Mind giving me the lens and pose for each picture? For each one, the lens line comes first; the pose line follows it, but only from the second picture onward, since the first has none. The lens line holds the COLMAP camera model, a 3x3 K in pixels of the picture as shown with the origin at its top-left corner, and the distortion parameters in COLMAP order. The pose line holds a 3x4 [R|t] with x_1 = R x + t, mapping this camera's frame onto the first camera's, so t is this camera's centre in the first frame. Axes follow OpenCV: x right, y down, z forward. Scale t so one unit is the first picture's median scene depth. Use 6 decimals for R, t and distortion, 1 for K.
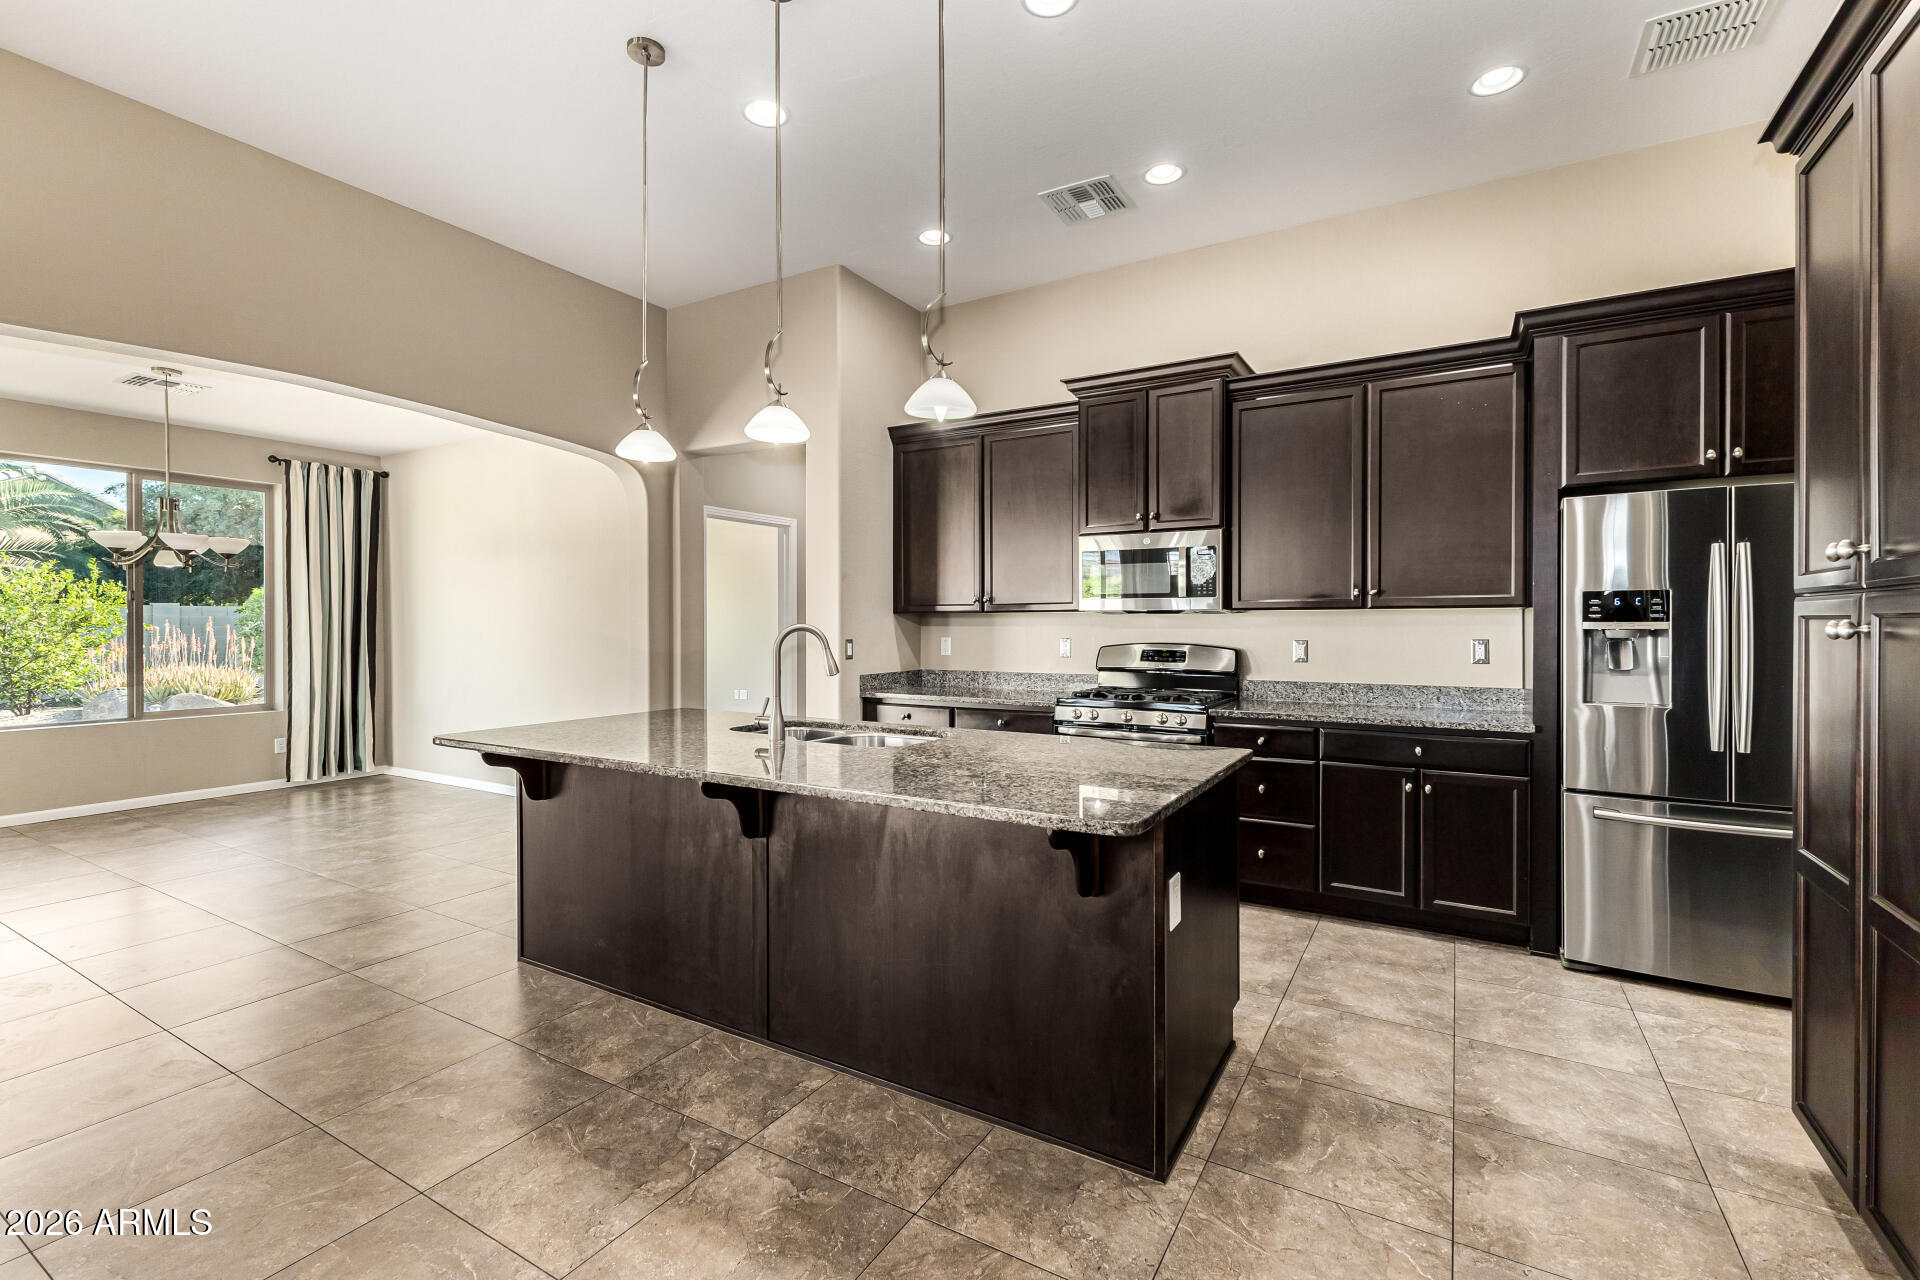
lens RADIAL K [[827.6, 0, 948.7], [0, 827.6, 628.4], [0, 0, 1]] dist [0.005305, 0.000155]
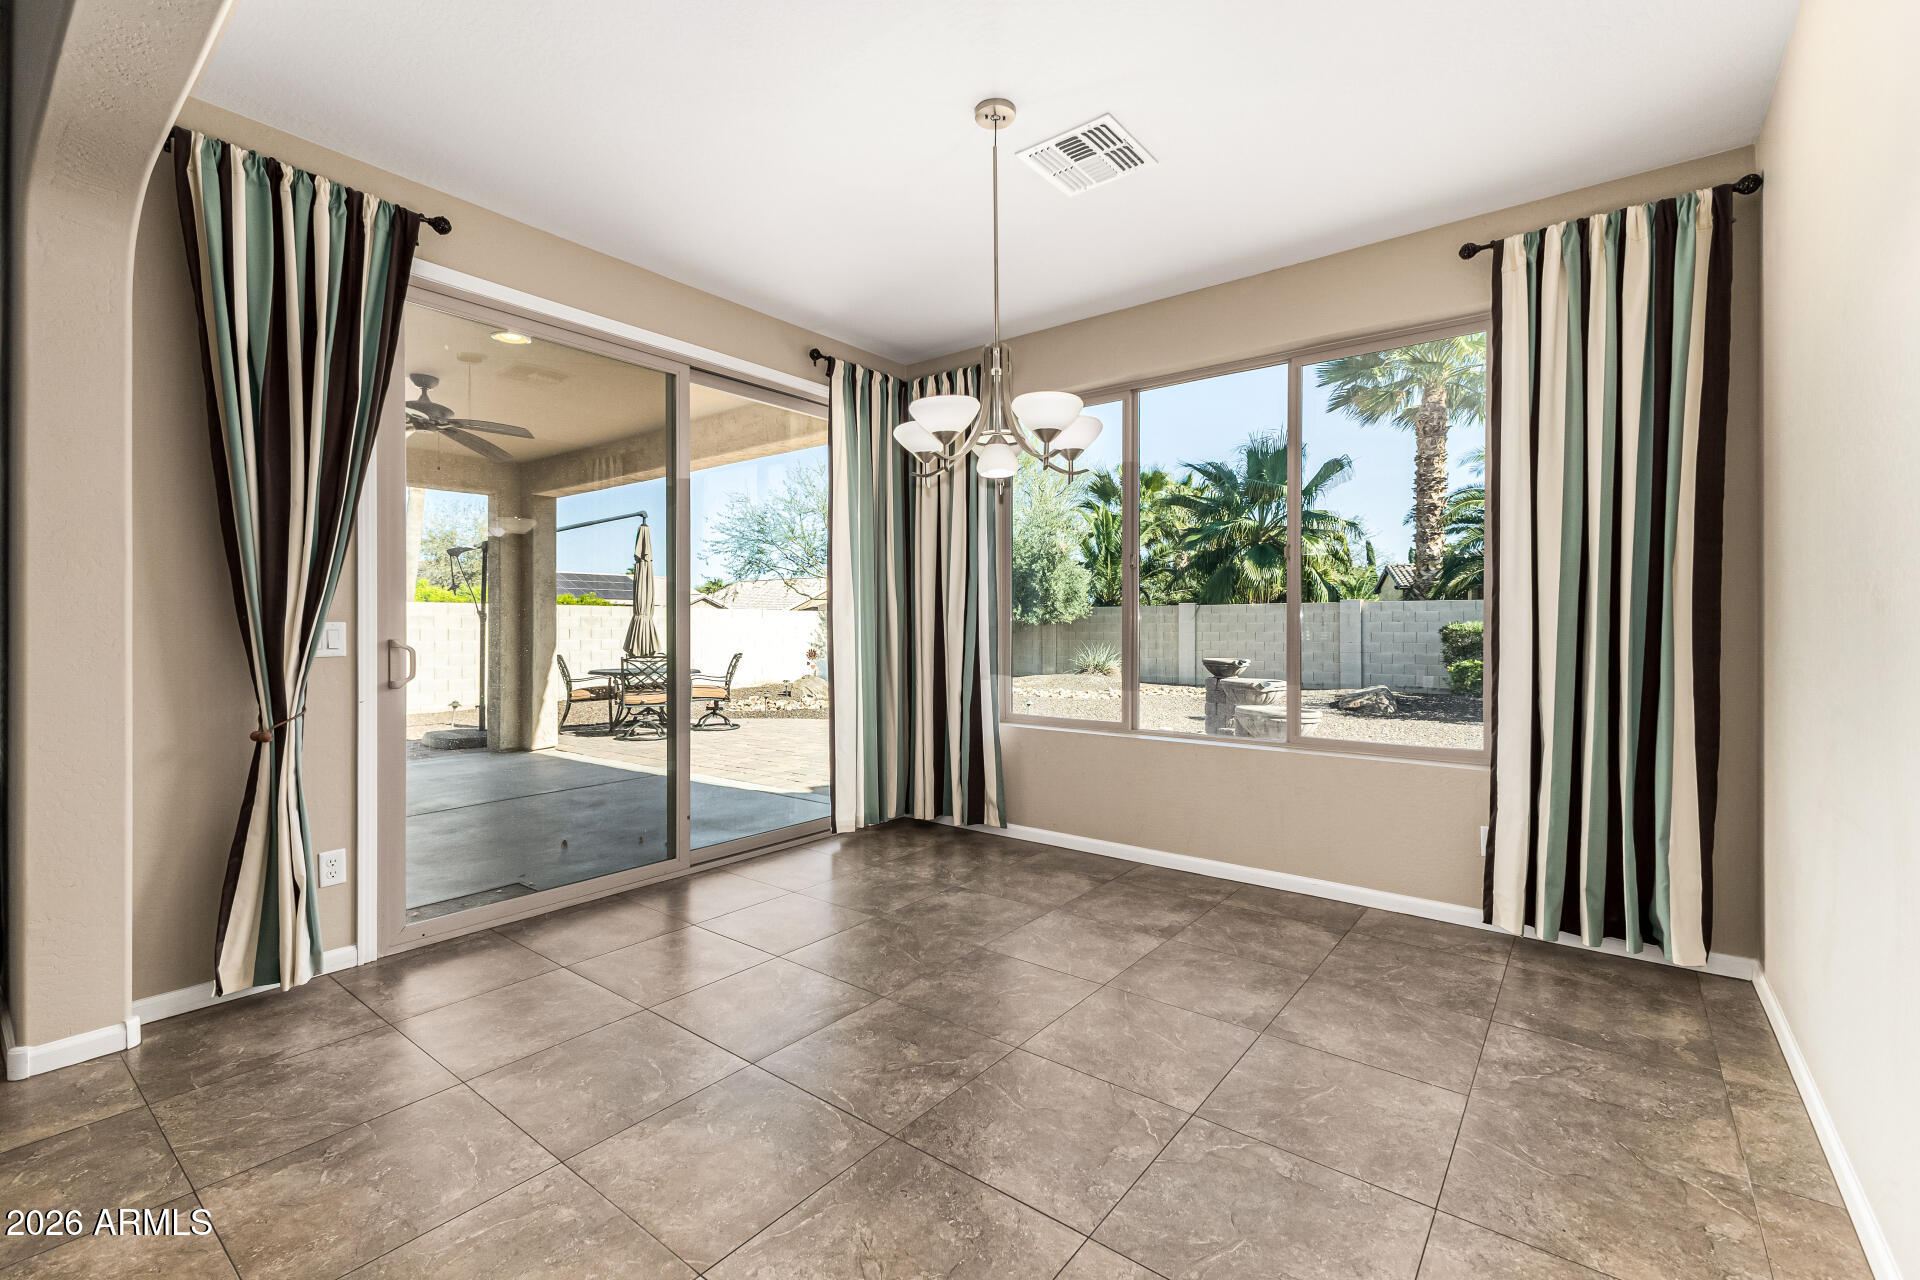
lens RADIAL K [[827.6, 0, 954.5], [0, 827.6, 638.5], [0, 0, 1]] dist [0.005305, 0.000155]
pose [[-0.115223, 0.012733, -0.993258, -0.612660], [-0.006137, 0.999890, 0.013530, 0.038594], [0.993321, 0.007654, -0.115132, 1.602532]]
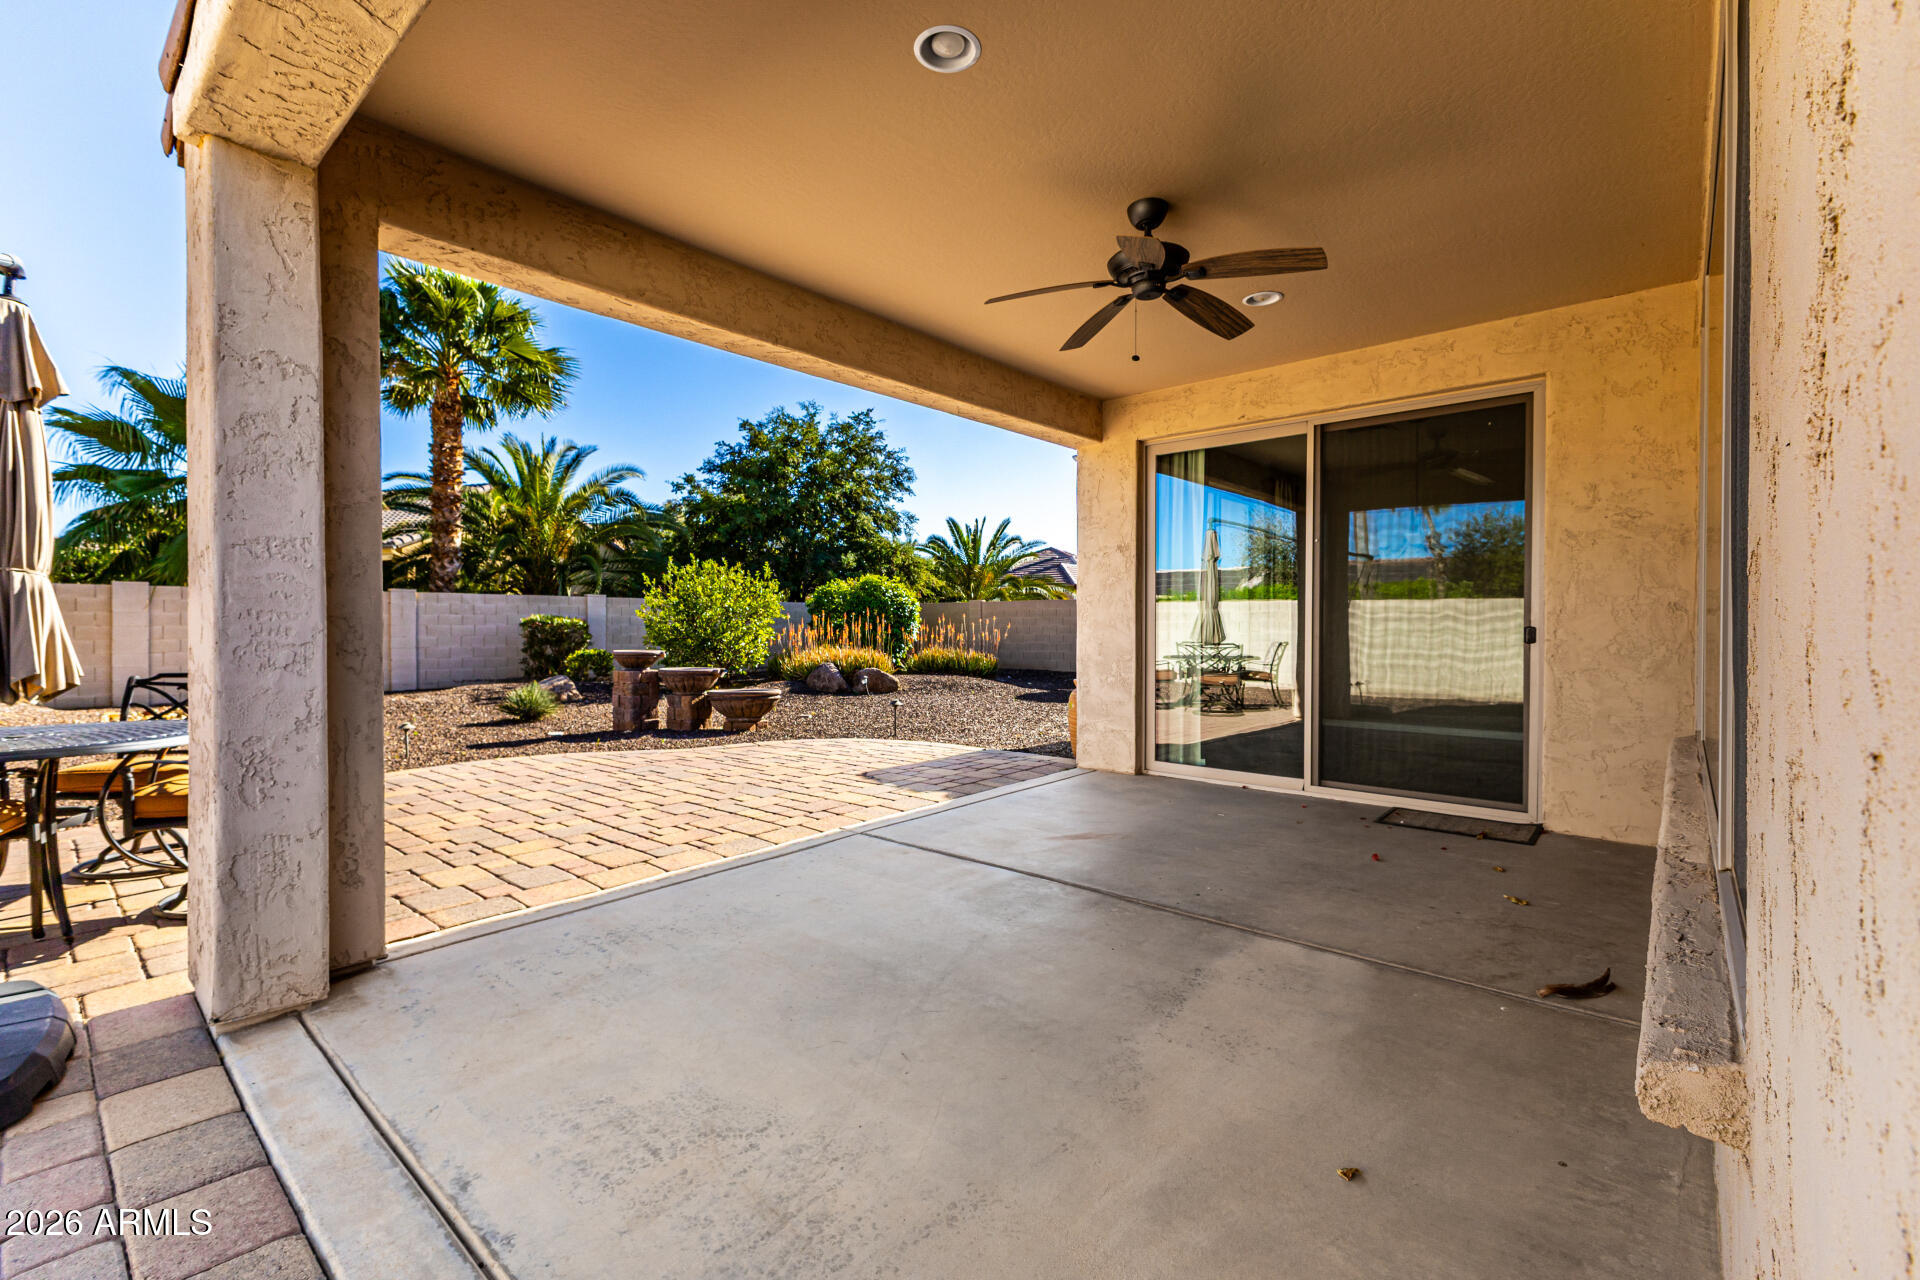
lens RADIAL K [[827.6, 0, 954.1], [0, 827.6, 638.1], [0, 0, 1]] dist [0.005305, 0.000155]
pose [[0.985601, 0.003458, -0.169052, -2.238911], [-0.001425, 0.999925, 0.012146, 0.071507], [0.169082, -0.011731, 0.985532, -0.745916]]
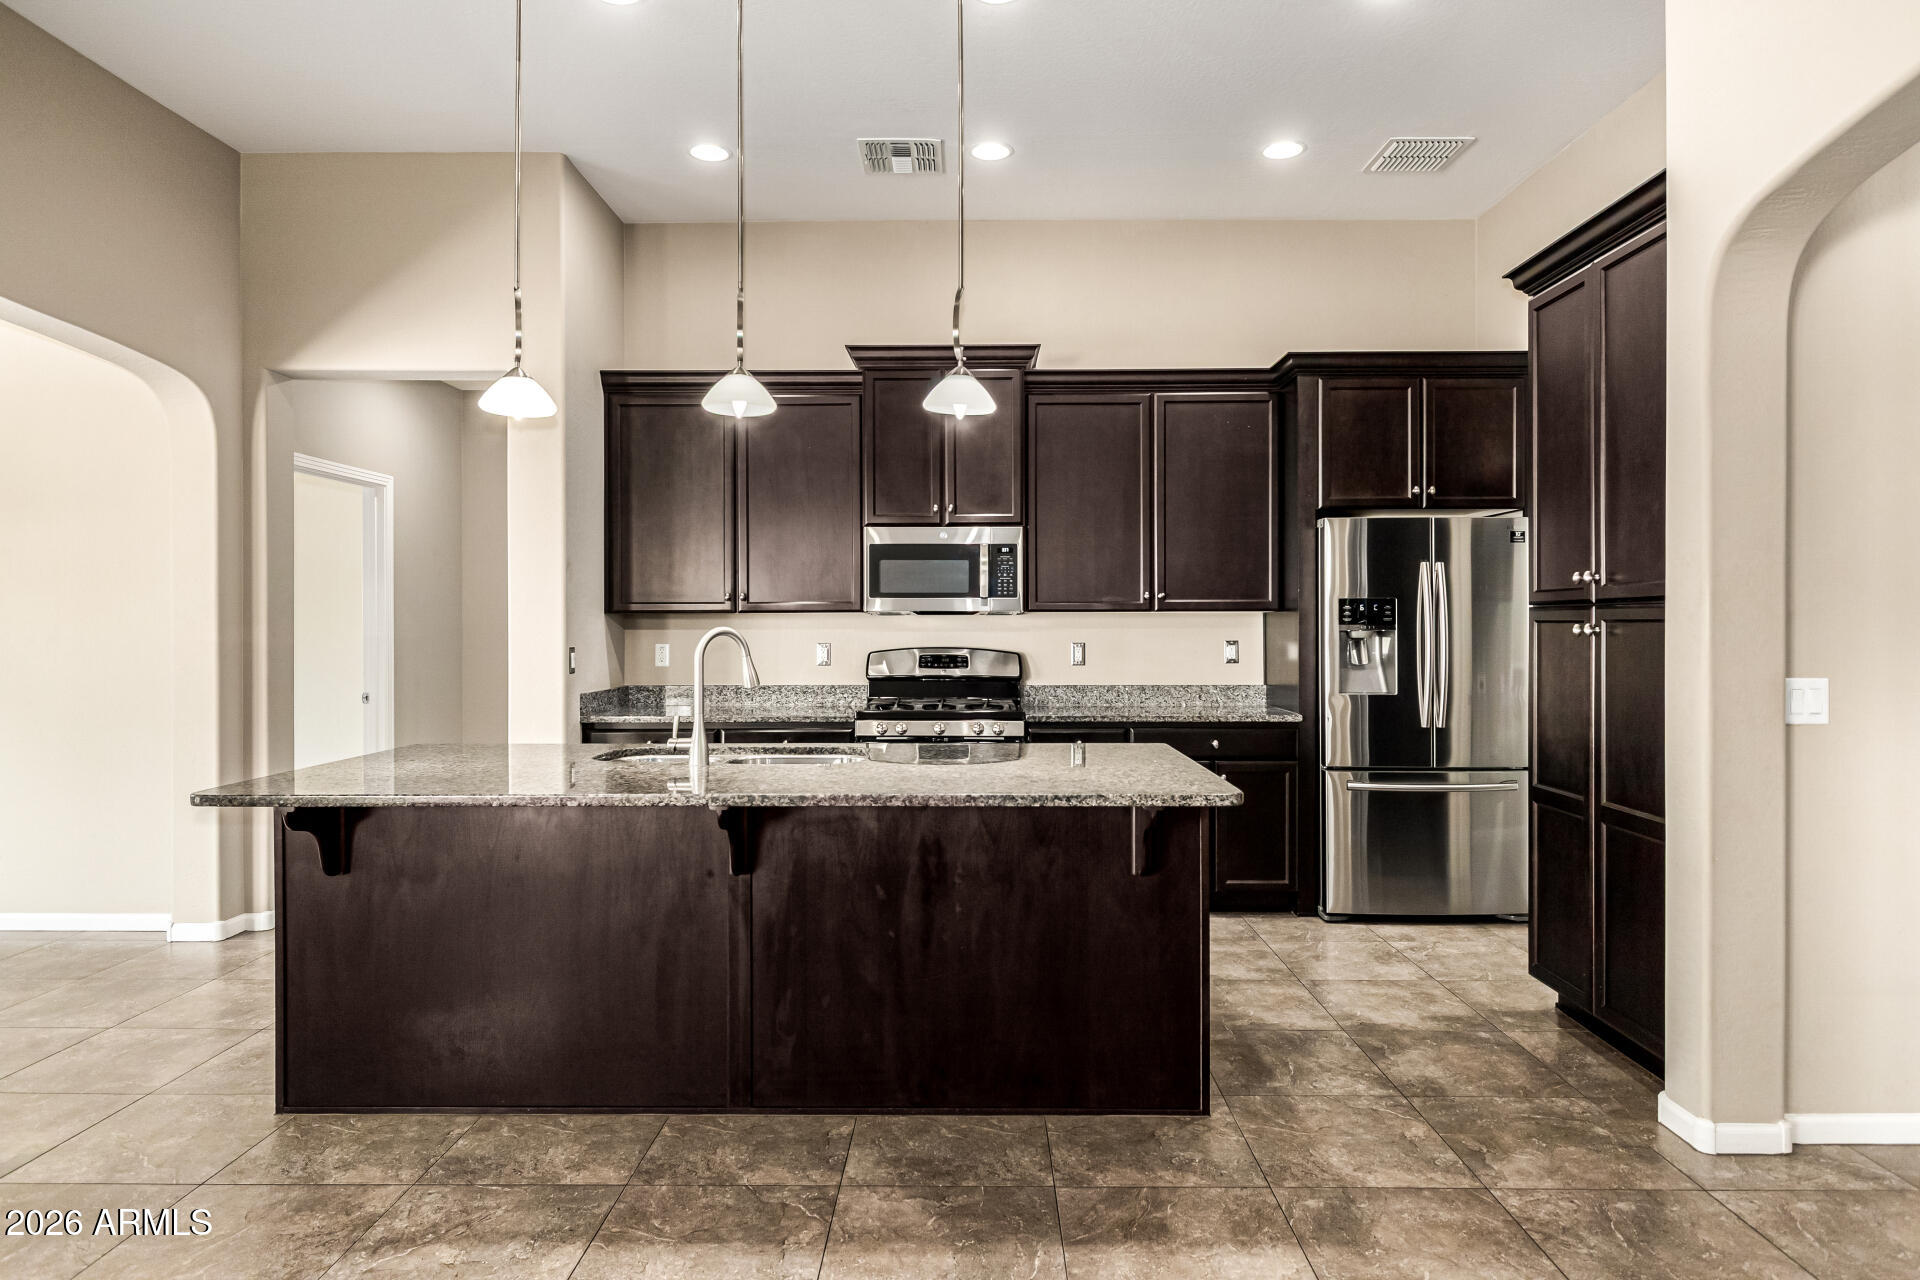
lens RADIAL K [[1122.2, 0, 957.1], [0, 1122.2, 626.4], [0, 0, 1]] dist [0.011105, -0.005360]
pose [[0.863840, -0.001489, 0.503764, -0.501402], [0.003995, 0.999984, -0.003895, -0.000960], [-0.503750, 0.005377, 0.863832, -0.102919]]
